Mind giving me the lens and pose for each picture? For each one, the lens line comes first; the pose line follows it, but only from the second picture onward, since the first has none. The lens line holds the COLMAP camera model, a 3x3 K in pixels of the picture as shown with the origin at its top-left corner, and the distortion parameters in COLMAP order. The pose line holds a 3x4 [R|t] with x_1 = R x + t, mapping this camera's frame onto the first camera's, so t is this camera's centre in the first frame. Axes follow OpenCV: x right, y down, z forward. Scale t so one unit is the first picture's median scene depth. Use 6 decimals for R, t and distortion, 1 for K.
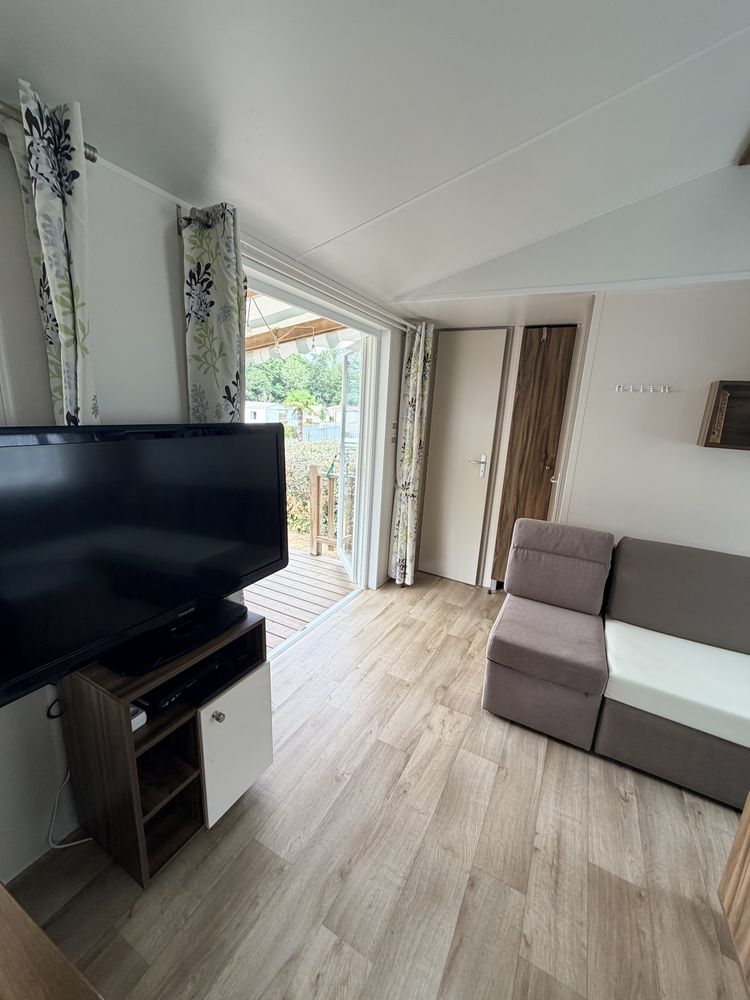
lens RADIAL K [[398.0, 0, 375.6], [0, 398.0, 496.7], [0, 0, 1]] dist [-0.000314, 0.000603]
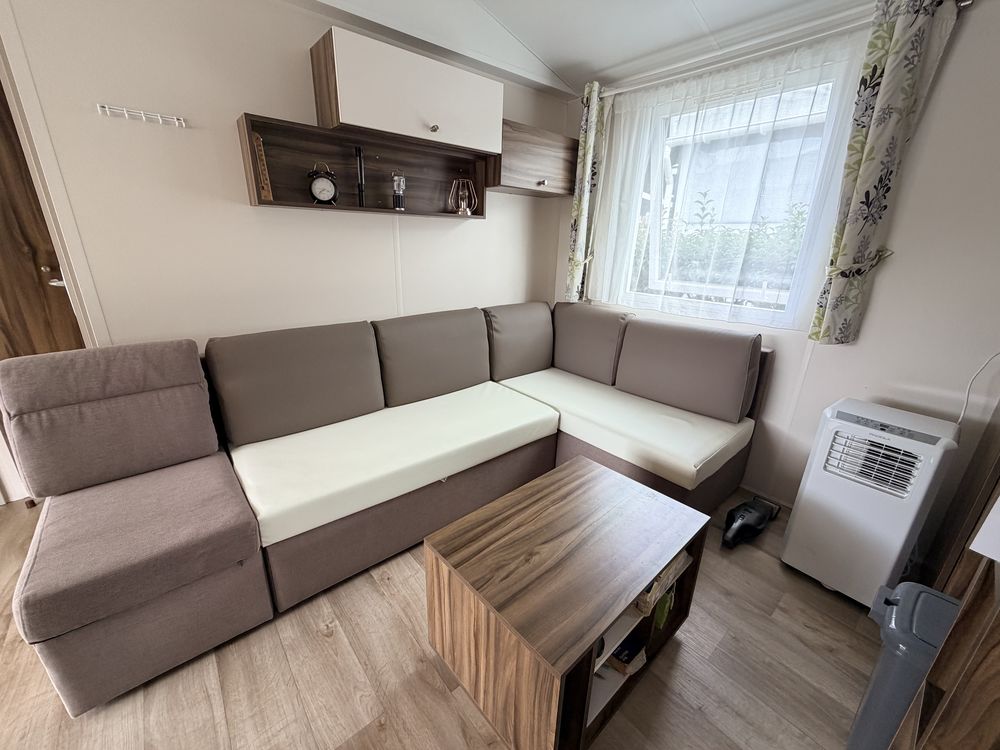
lens RADIAL K [[398.0, 0, 496.0], [0, 398.0, 374.8], [0, 0, 1]] dist [-0.000314, 0.000603]
pose [[0.372334, -0.343413, 0.862227, 0.180913], [0.204932, 0.936515, 0.284505, 0.067076], [-0.905191, 0.070767, 0.419073, 0.238439]]
